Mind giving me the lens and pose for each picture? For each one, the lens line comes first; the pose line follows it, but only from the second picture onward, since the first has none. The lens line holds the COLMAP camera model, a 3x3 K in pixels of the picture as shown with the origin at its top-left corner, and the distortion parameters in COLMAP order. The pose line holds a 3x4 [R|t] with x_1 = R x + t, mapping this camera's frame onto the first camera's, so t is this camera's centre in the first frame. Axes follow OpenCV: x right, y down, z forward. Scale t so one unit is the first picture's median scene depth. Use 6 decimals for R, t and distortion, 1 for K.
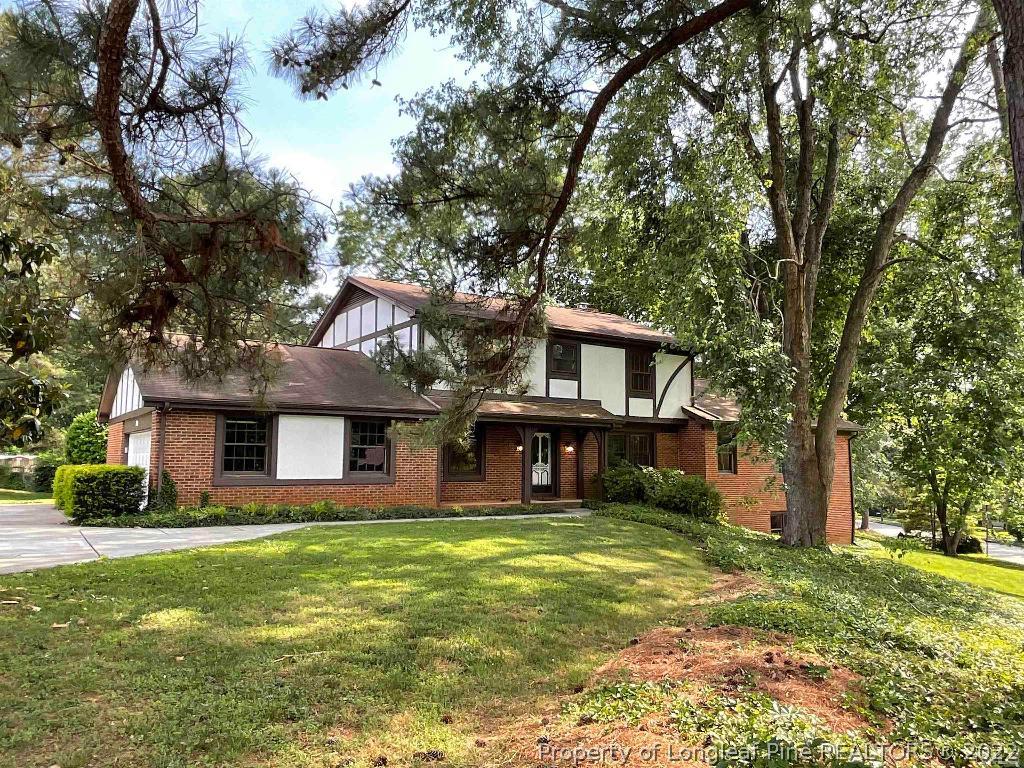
lens RADIAL K [[714.2, 0, 512.0], [0, 714.2, 384.0], [0, 0, 1]] dist [0.002232, 0.000166]
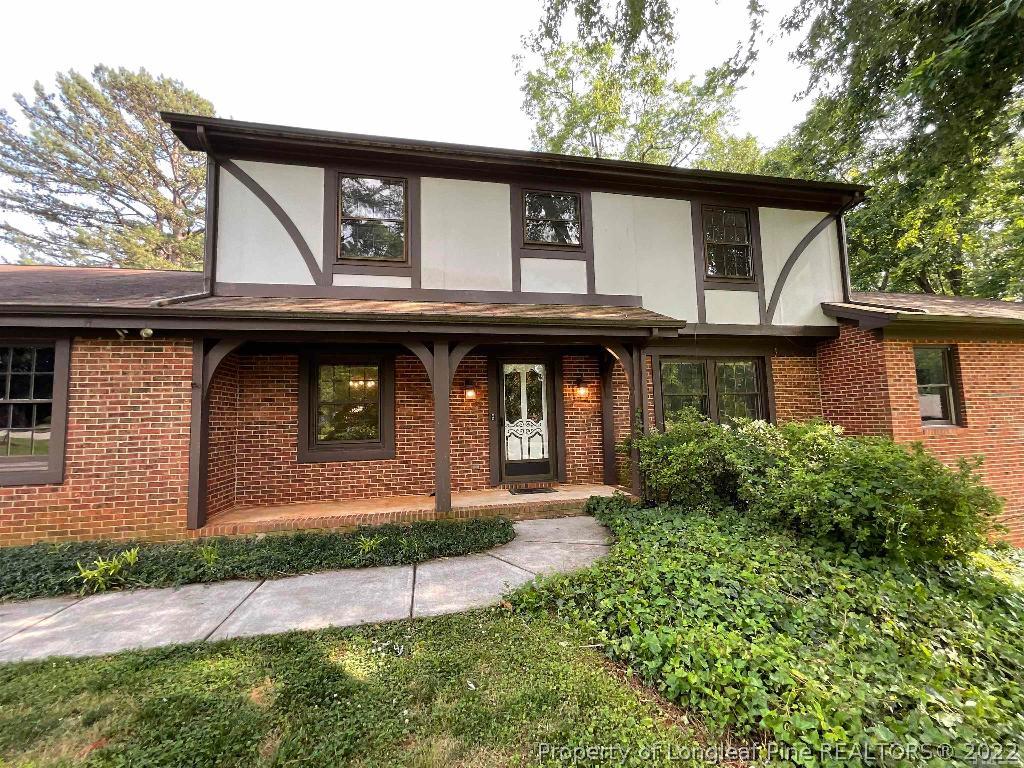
lens RADIAL K [[412.7, 0, 512.0], [0, 412.7, 384.0], [0, 0, 1]] dist [-0.001728, -0.000083]
pose [[0.927063, -0.064862, -0.369251, 0.147817], [0.075917, 0.996994, 0.015471, 0.076824], [0.367138, -0.042375, 0.929201, 0.697395]]
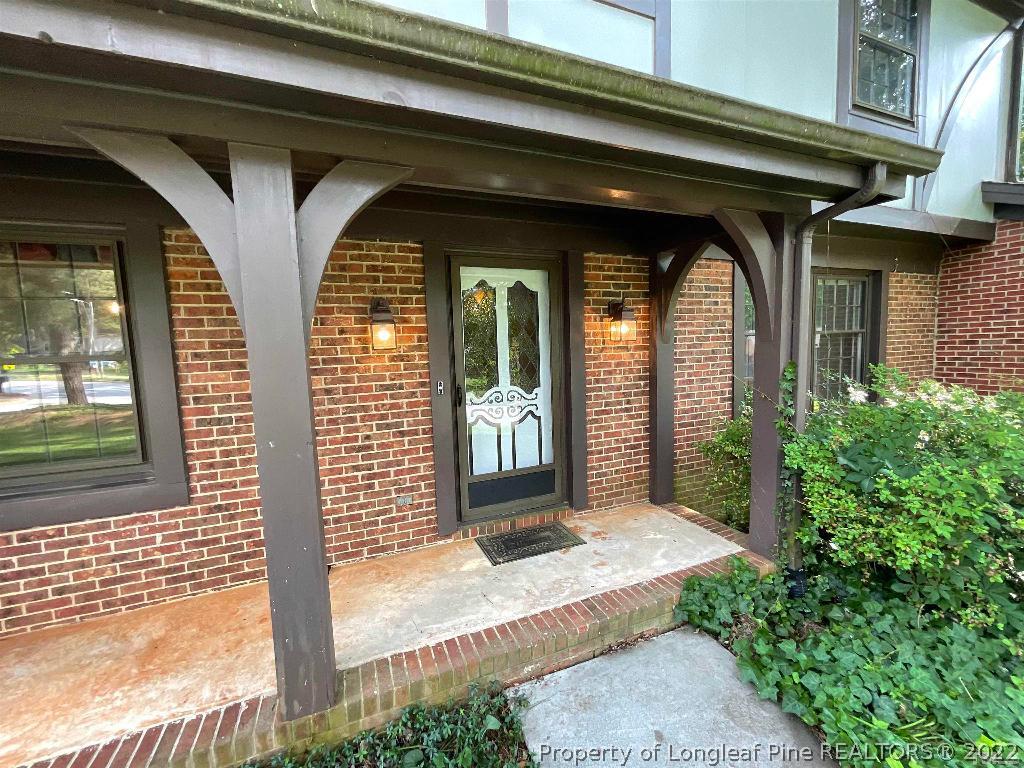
lens RADIAL K [[412.7, 0, 512.0], [0, 412.7, 384.0], [0, 0, 1]] dist [-0.001728, -0.000083]
pose [[0.977671, -0.024791, -0.208675, 0.072696], [0.064930, 0.980063, 0.187777, 0.079988], [0.199859, -0.197133, 0.959789, 0.848016]]
